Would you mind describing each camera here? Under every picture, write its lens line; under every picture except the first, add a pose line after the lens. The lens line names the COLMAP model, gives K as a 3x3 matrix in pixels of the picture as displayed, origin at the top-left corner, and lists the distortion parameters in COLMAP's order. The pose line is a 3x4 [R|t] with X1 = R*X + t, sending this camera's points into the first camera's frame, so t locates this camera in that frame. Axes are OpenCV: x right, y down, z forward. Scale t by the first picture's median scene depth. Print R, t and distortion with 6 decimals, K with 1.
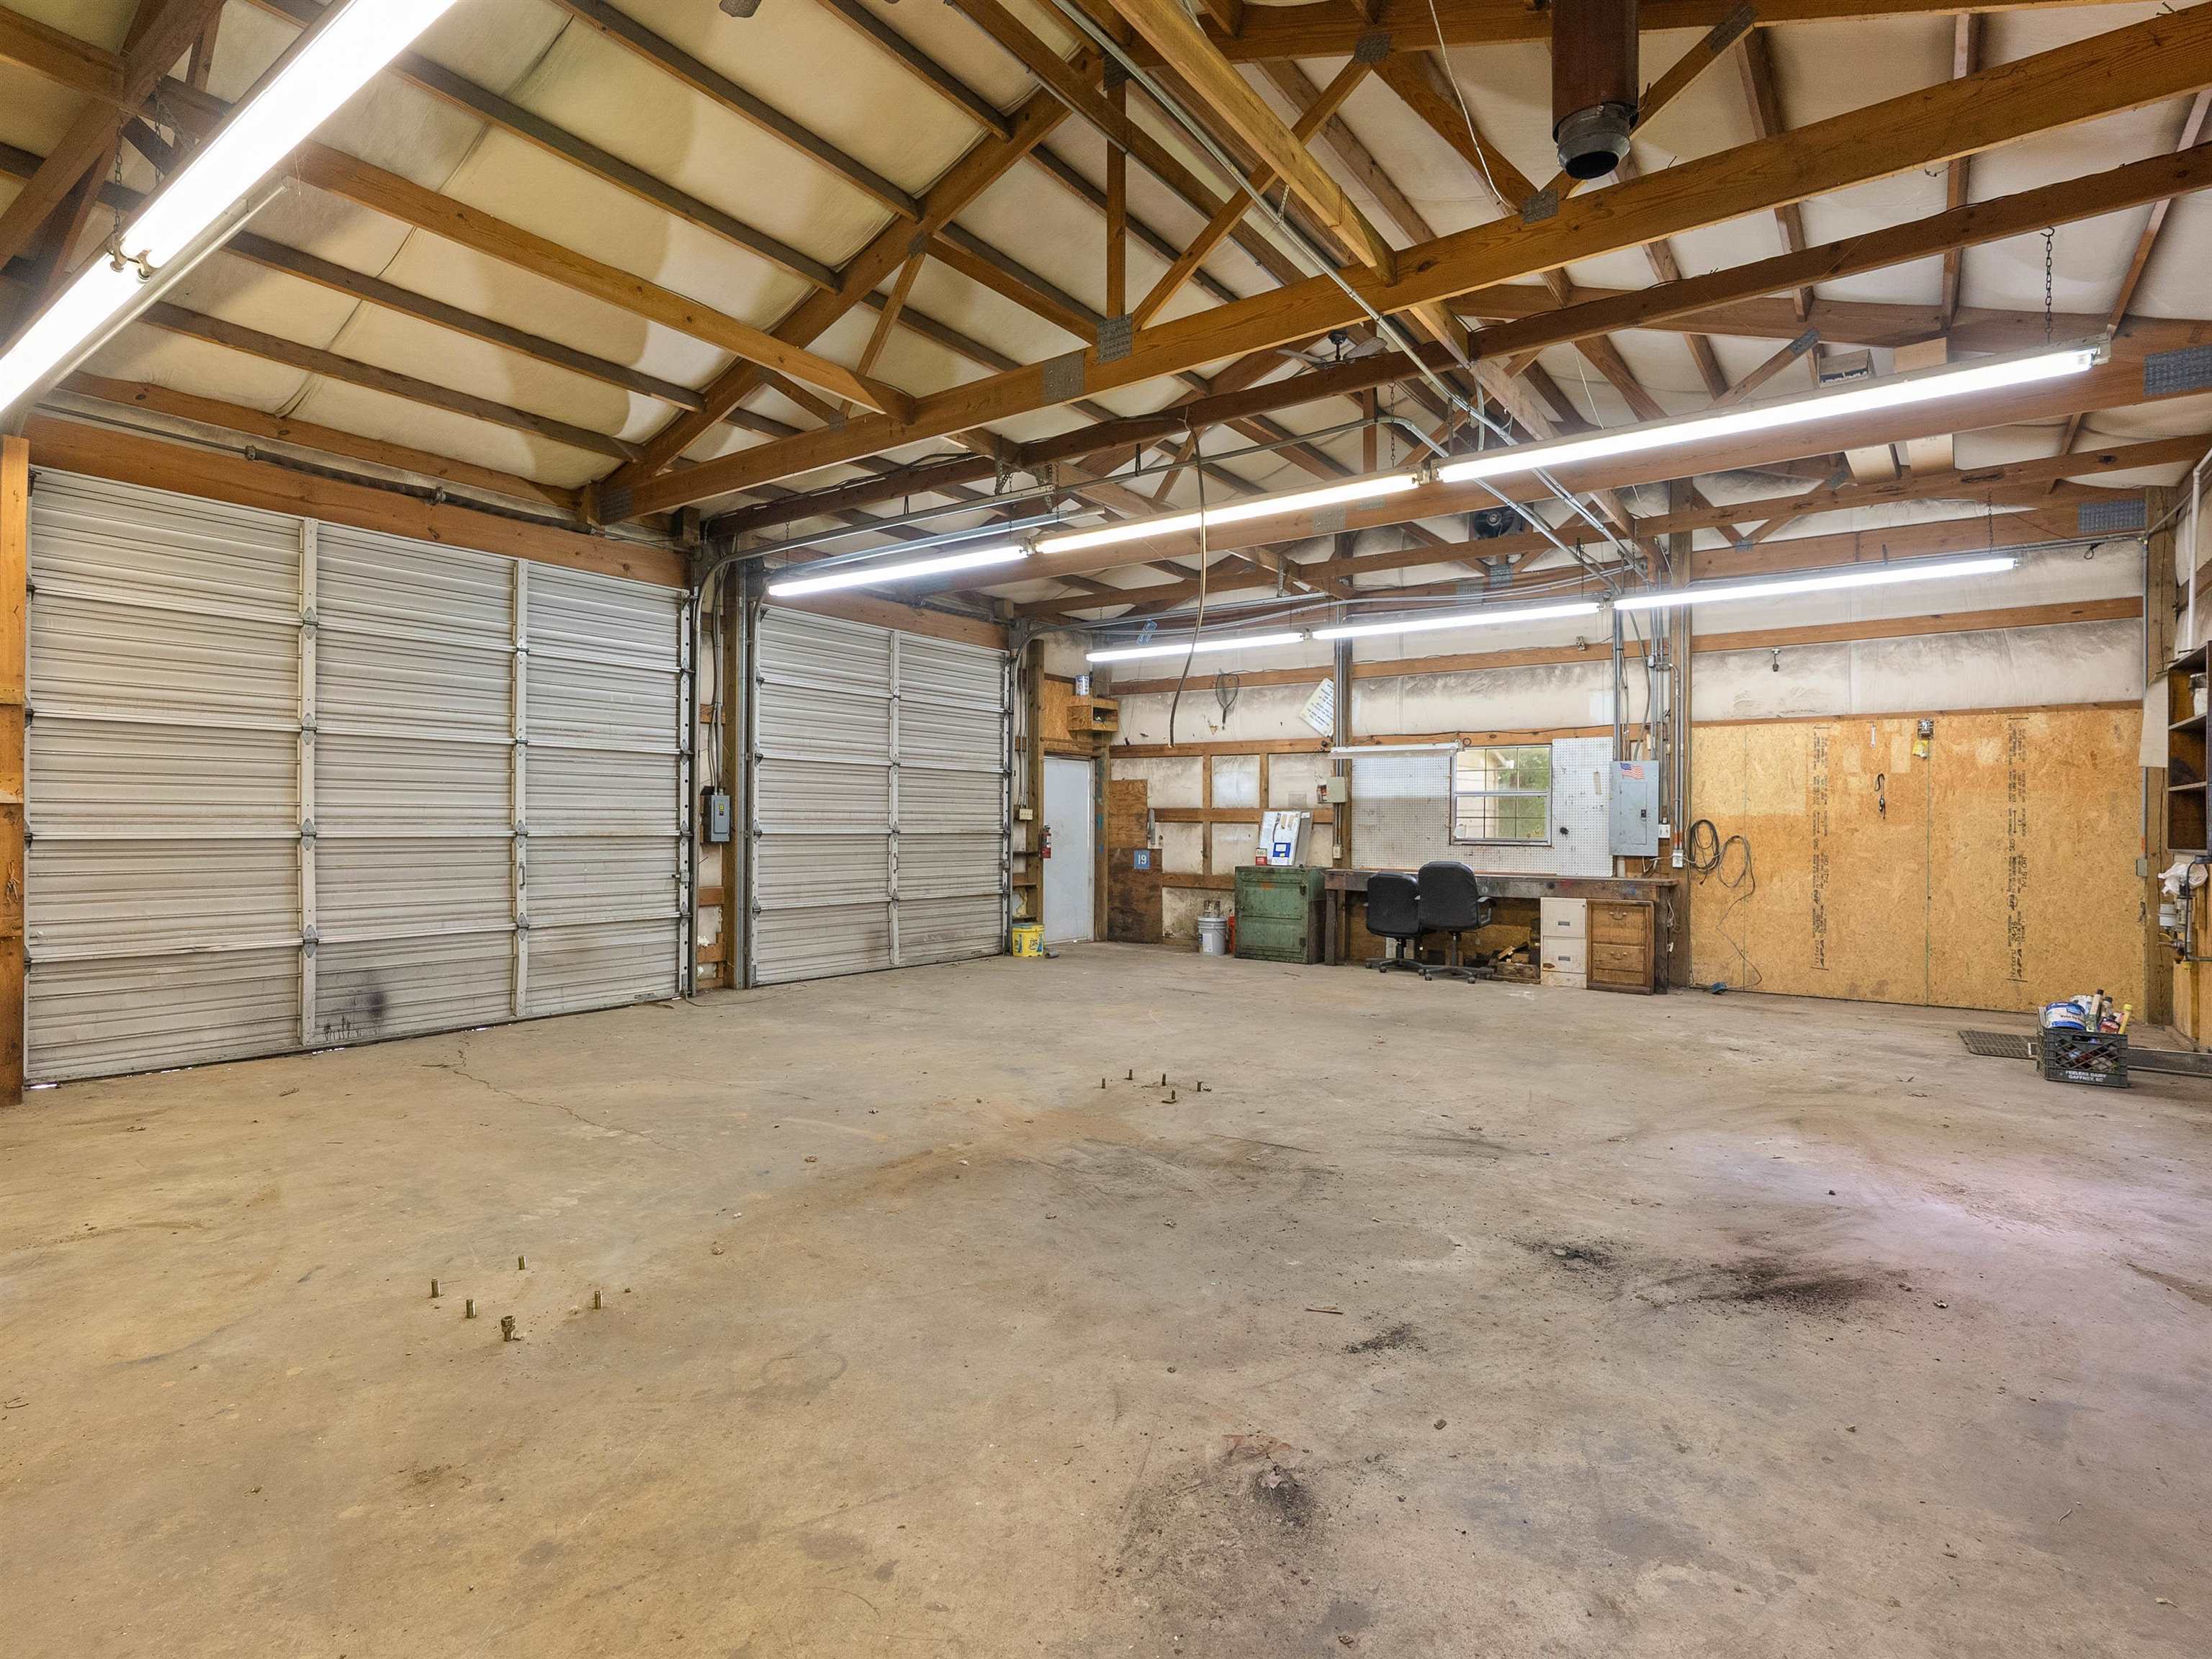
lens RADIAL K [[1124.6, 0, 1106.1], [0, 1124.6, 822.2], [0, 0, 1]] dist [-0.011189, 0.005547]
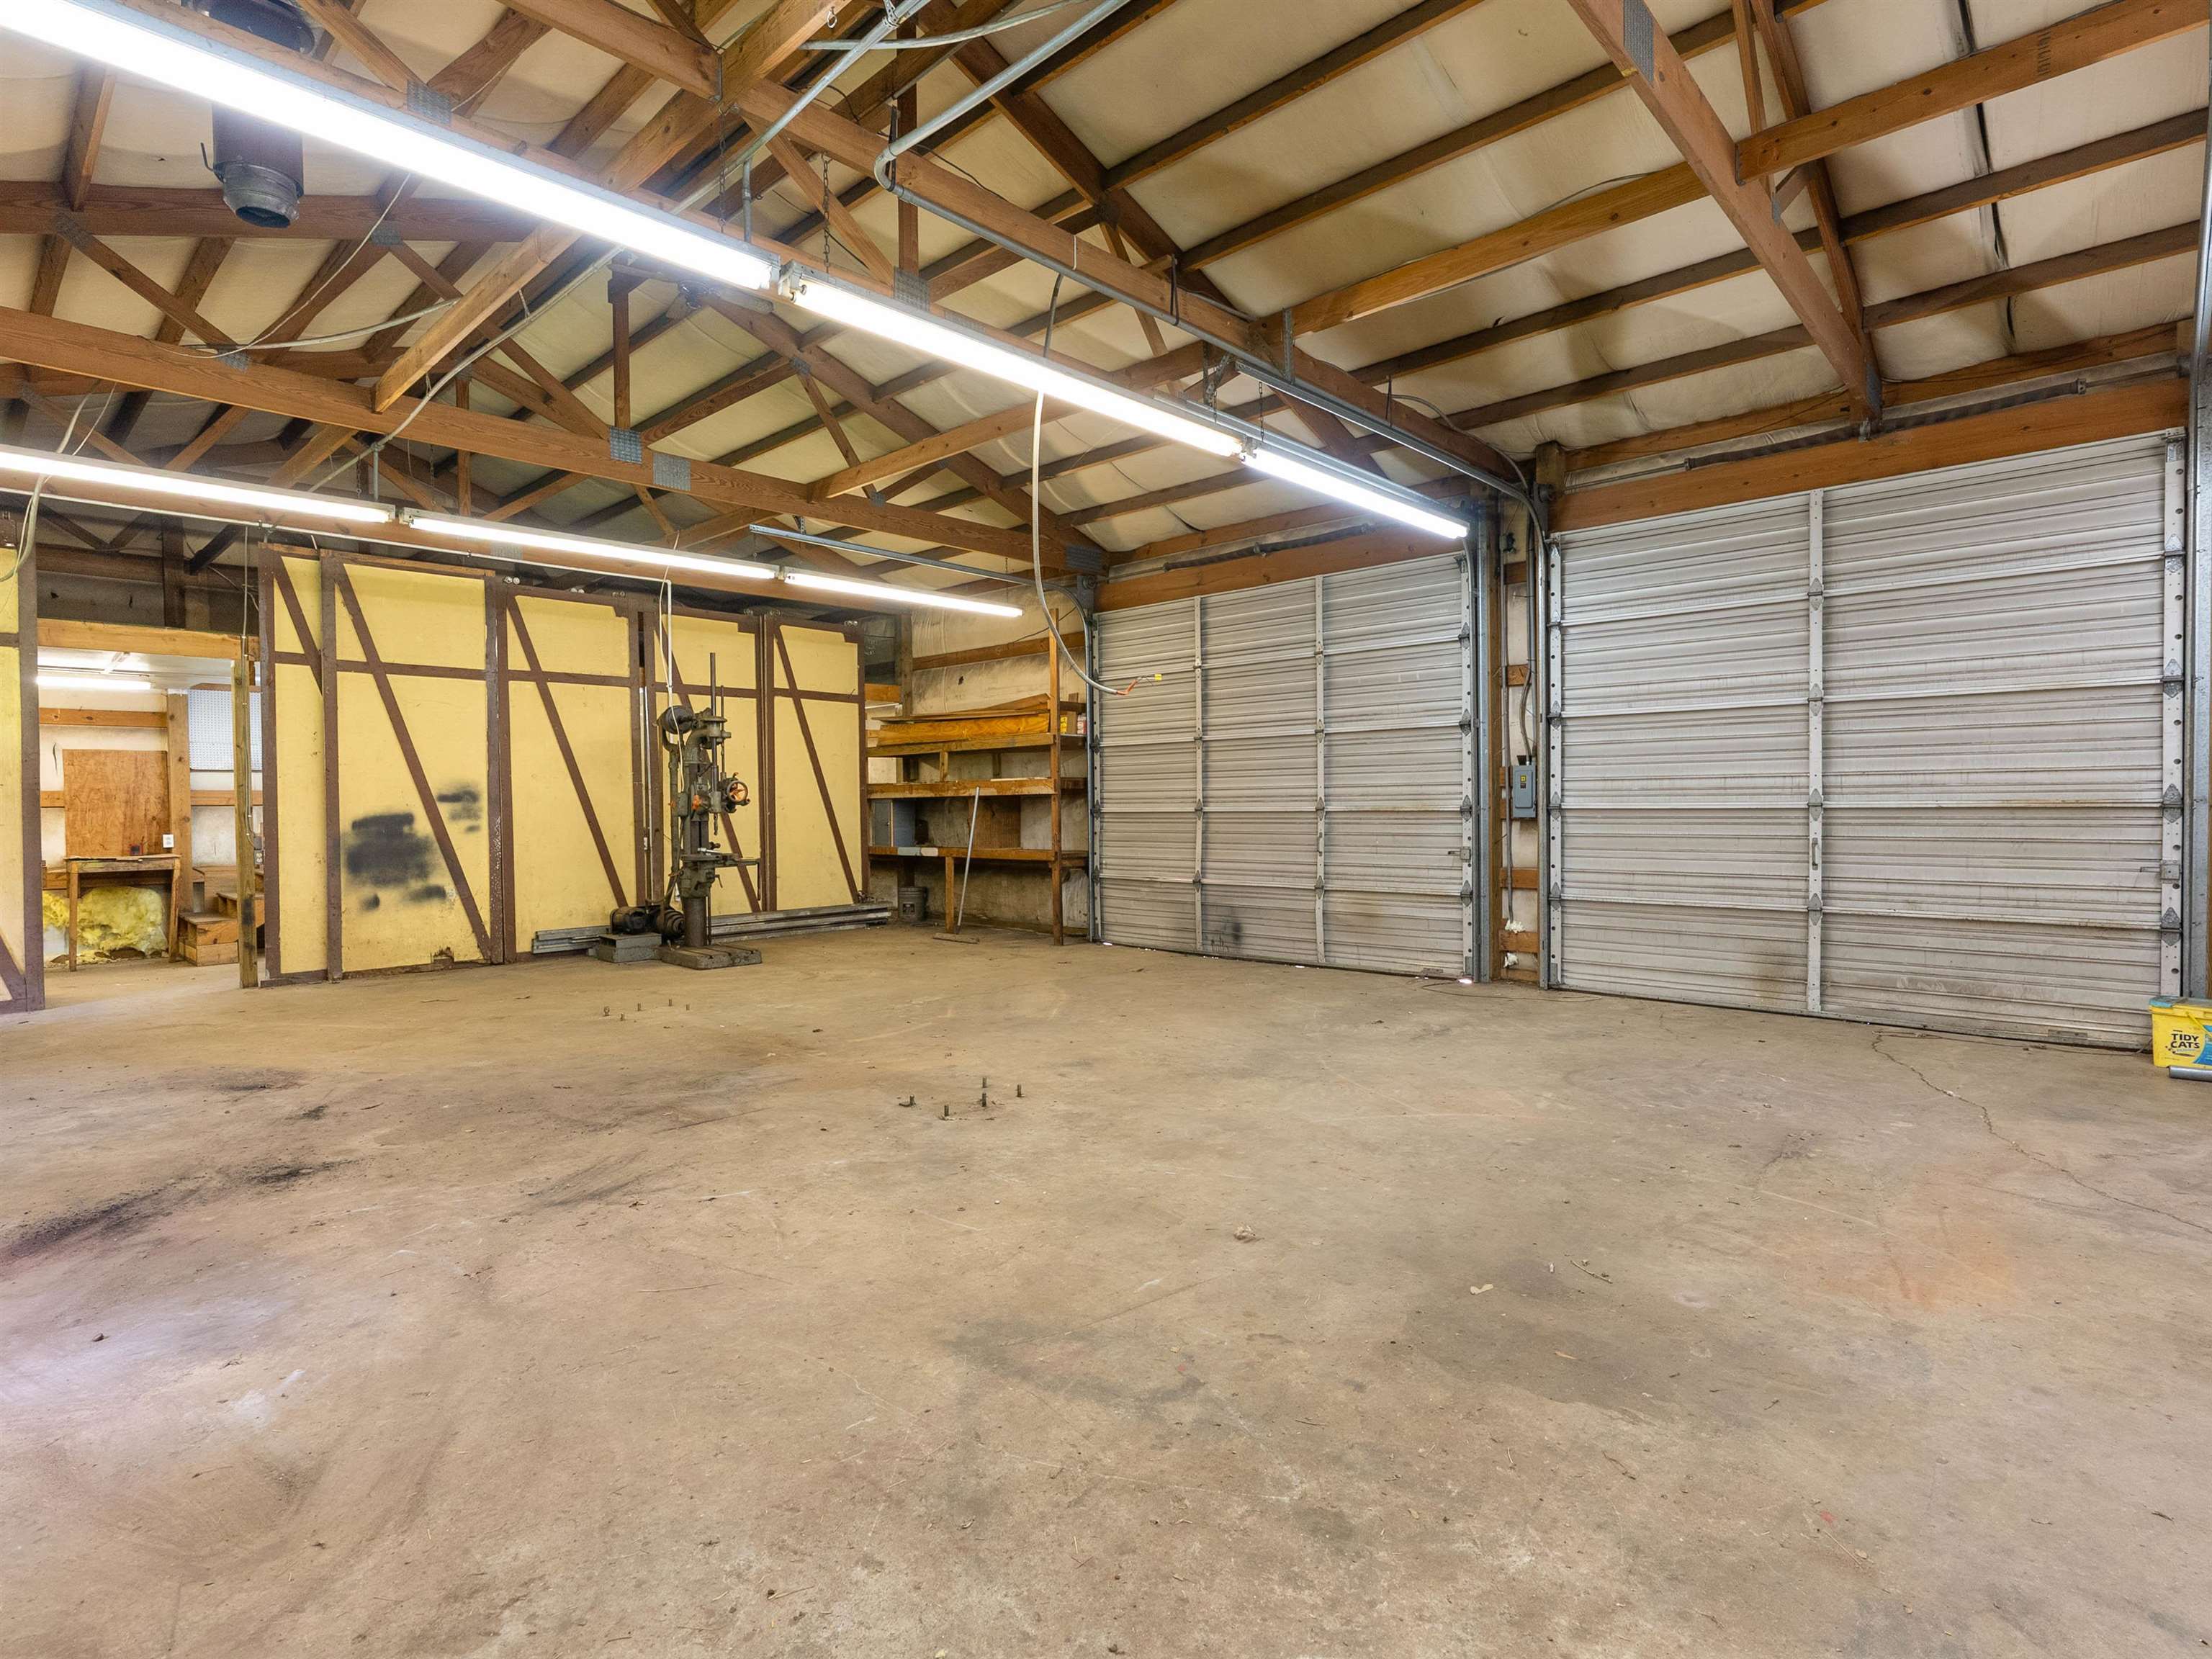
lens RADIAL K [[1124.6, 0, 1110.4], [0, 1124.6, 825.6], [0, 0, 1]] dist [-0.011189, 0.005547]
pose [[-0.129940, 0.015960, -0.991393, 1.060640], [0.013171, 0.999810, 0.014369, 0.012823], [0.991434, -0.011191, -0.130126, 1.457272]]
